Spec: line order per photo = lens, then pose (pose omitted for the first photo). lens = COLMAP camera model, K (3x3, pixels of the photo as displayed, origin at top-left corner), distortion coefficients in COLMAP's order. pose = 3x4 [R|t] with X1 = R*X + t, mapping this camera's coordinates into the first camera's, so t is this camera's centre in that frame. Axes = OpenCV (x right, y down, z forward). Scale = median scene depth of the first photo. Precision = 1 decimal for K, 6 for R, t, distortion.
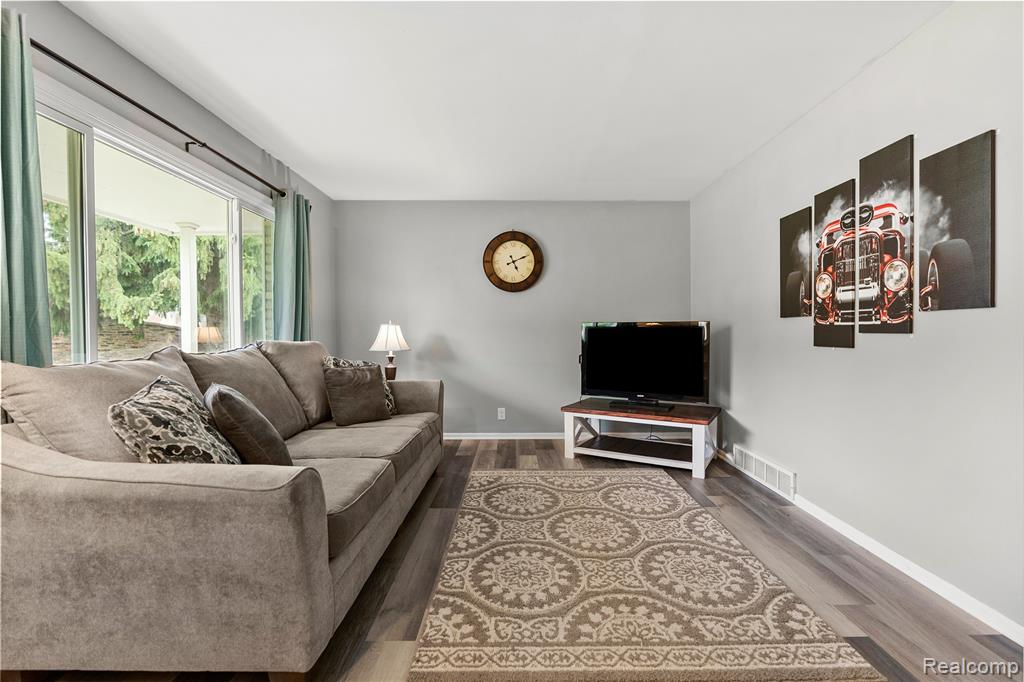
lens RADIAL K [[461.3, 0, 510.3], [0, 461.3, 338.6], [0, 0, 1]] dist [-0.005580, 0.002213]
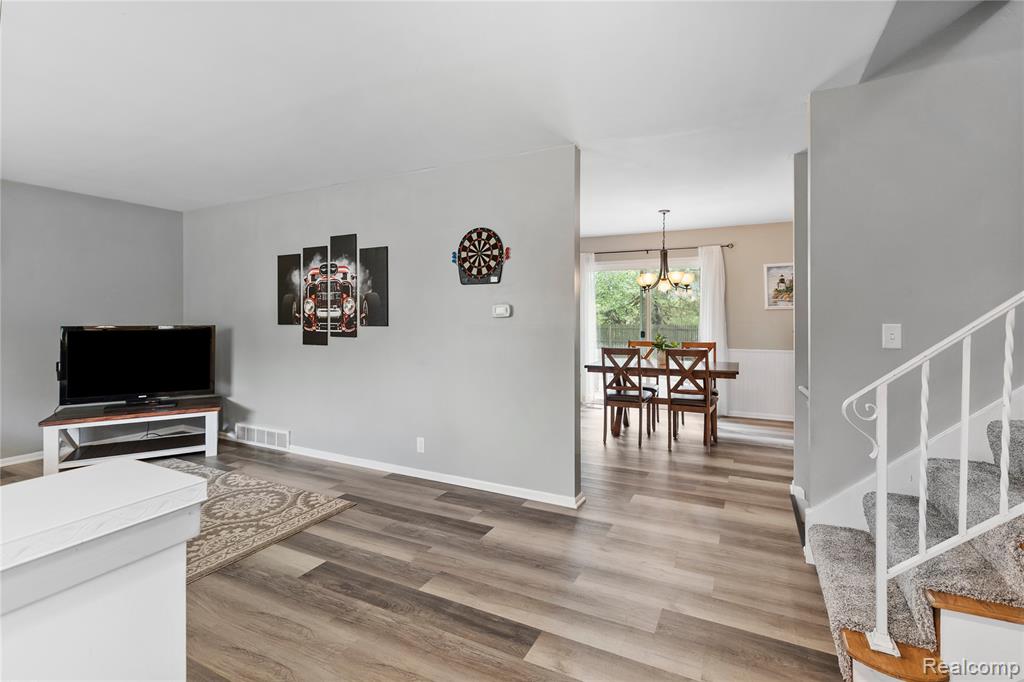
lens RADIAL K [[461.3, 0, 516.2], [0, 461.3, 320.7], [0, 0, 1]] dist [-0.005580, 0.002213]
pose [[0.449923, -0.002029, 0.893065, -0.460379], [0.012416, 0.999915, -0.003983, -0.055741], [-0.892981, 0.012880, 0.449910, -0.388462]]
